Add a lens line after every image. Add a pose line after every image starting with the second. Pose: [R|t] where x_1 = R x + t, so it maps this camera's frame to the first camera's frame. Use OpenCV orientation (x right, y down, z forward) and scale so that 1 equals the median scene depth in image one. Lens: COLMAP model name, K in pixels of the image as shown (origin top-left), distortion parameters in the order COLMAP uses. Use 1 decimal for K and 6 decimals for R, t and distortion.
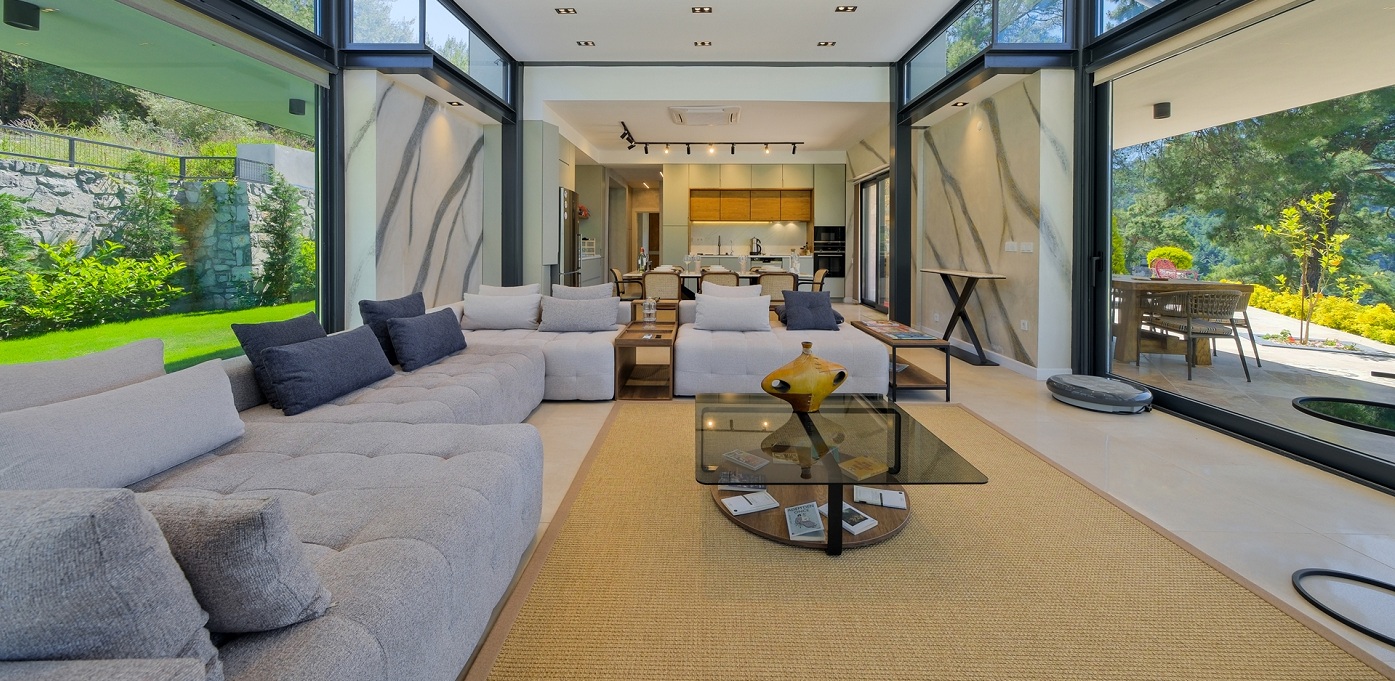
lens RADIAL K [[500.7, 0, 698.8], [0, 500.7, 246.5], [0, 0, 1]] dist [0.000590, 0.000079]
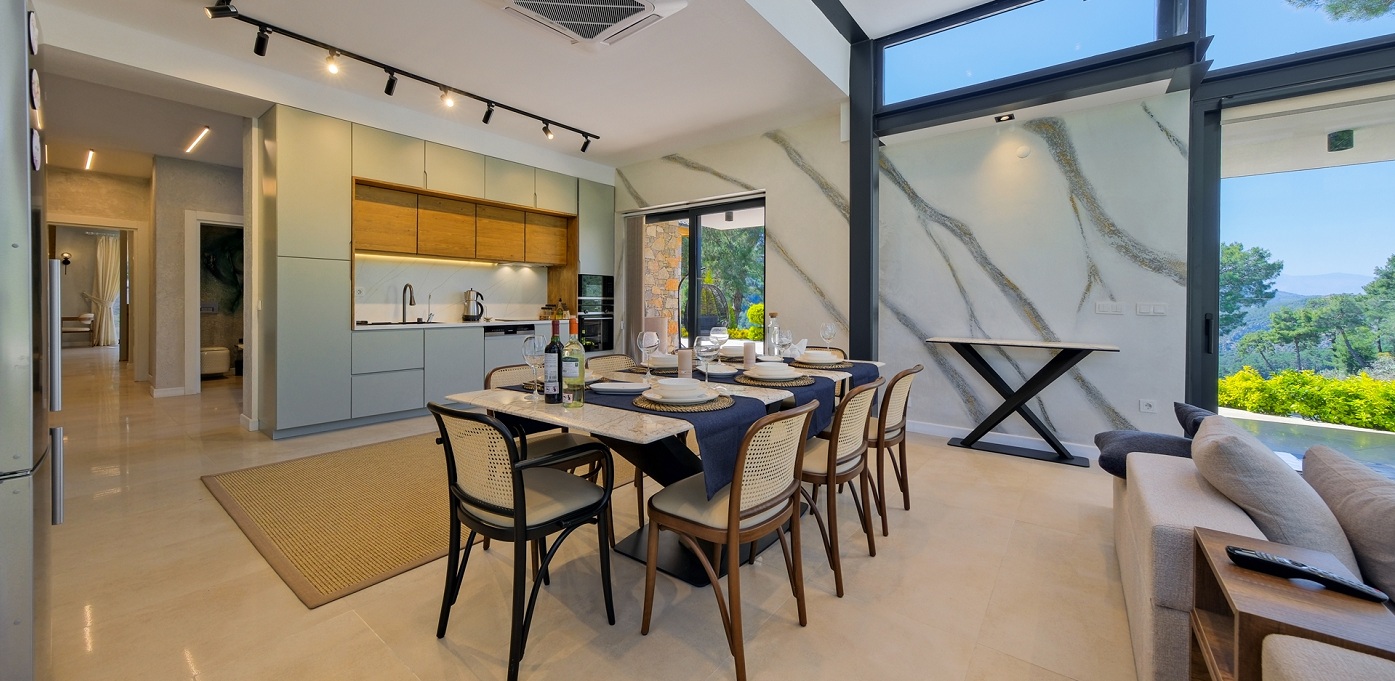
lens RADIAL K [[505.6, 0, 698.2], [0, 505.6, 303.5], [0, 0, 1]] dist [0.000136, 0.000004]
pose [[0.610757, -0.000936, 0.791818, -0.230416], [-0.000841, 0.999998, 0.001830, -0.004429], [-0.791818, -0.001783, 0.610755, 0.582132]]
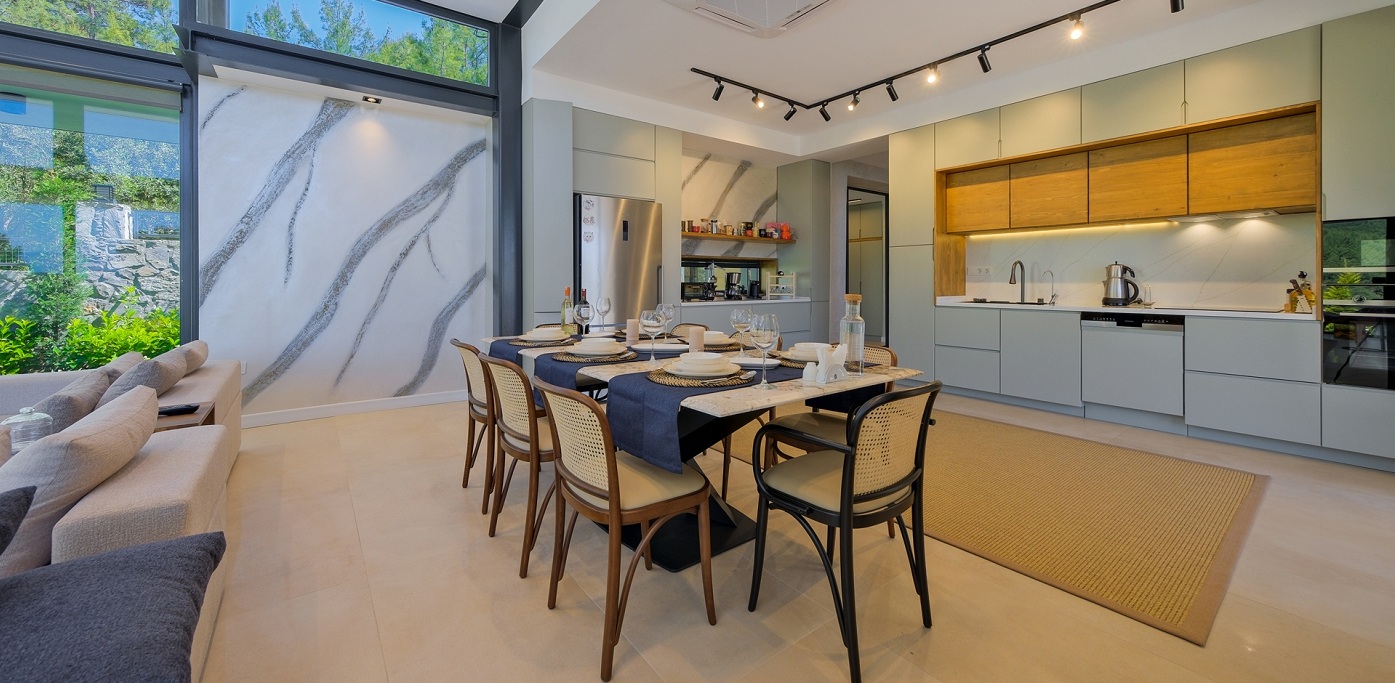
lens RADIAL K [[508.5, 0, 701.4], [0, 508.5, 277.2], [0, 0, 1]] dist [0.006096, -0.000036]
pose [[0.621545, -0.009486, -0.783321, 0.290558], [0.000237, 0.999929, -0.011922, -0.001708], [0.783379, 0.007224, 0.621503, 0.599708]]
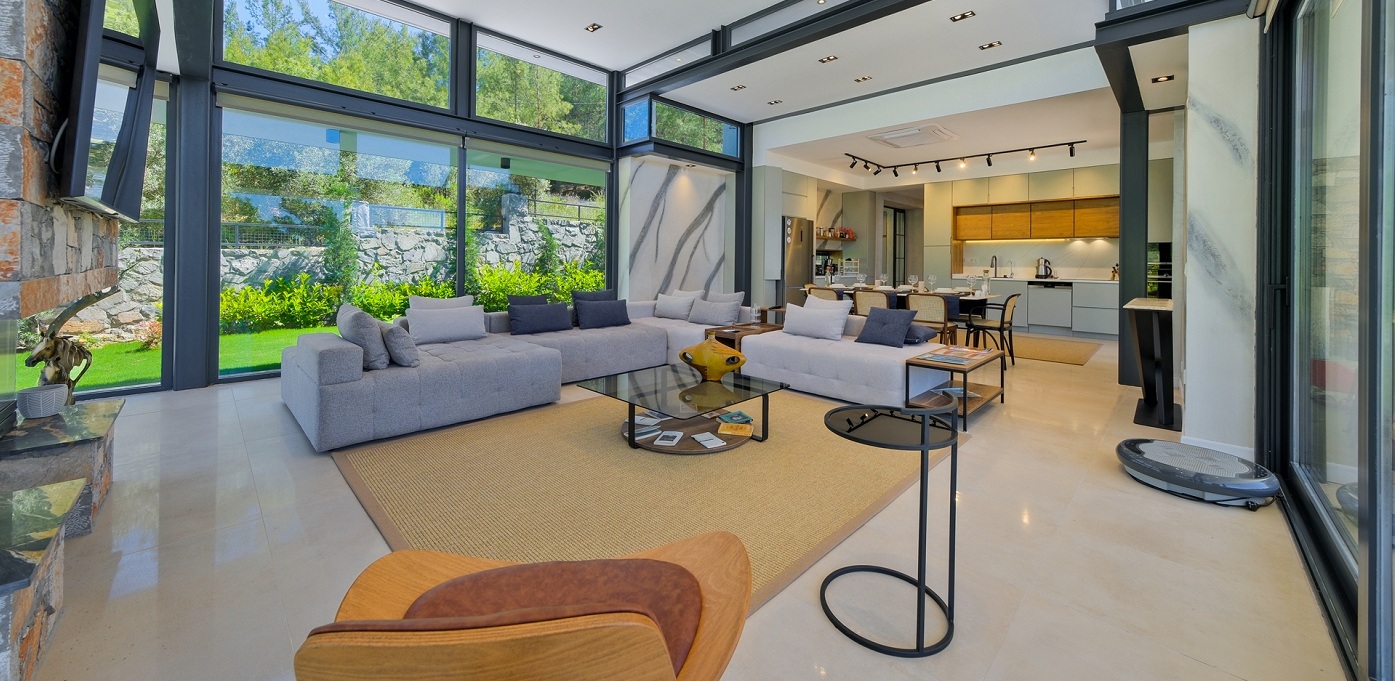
lens RADIAL K [[491.9, 0, 701.9], [0, 491.9, 261.9], [0, 0, 1]] dist [0.000145, 0.000045]
pose [[0.722616, 0.003393, -0.691242, 0.345706], [-0.011486, 0.999909, -0.007100, 0.001880], [0.691154, 0.013070, 0.722589, -0.003702]]
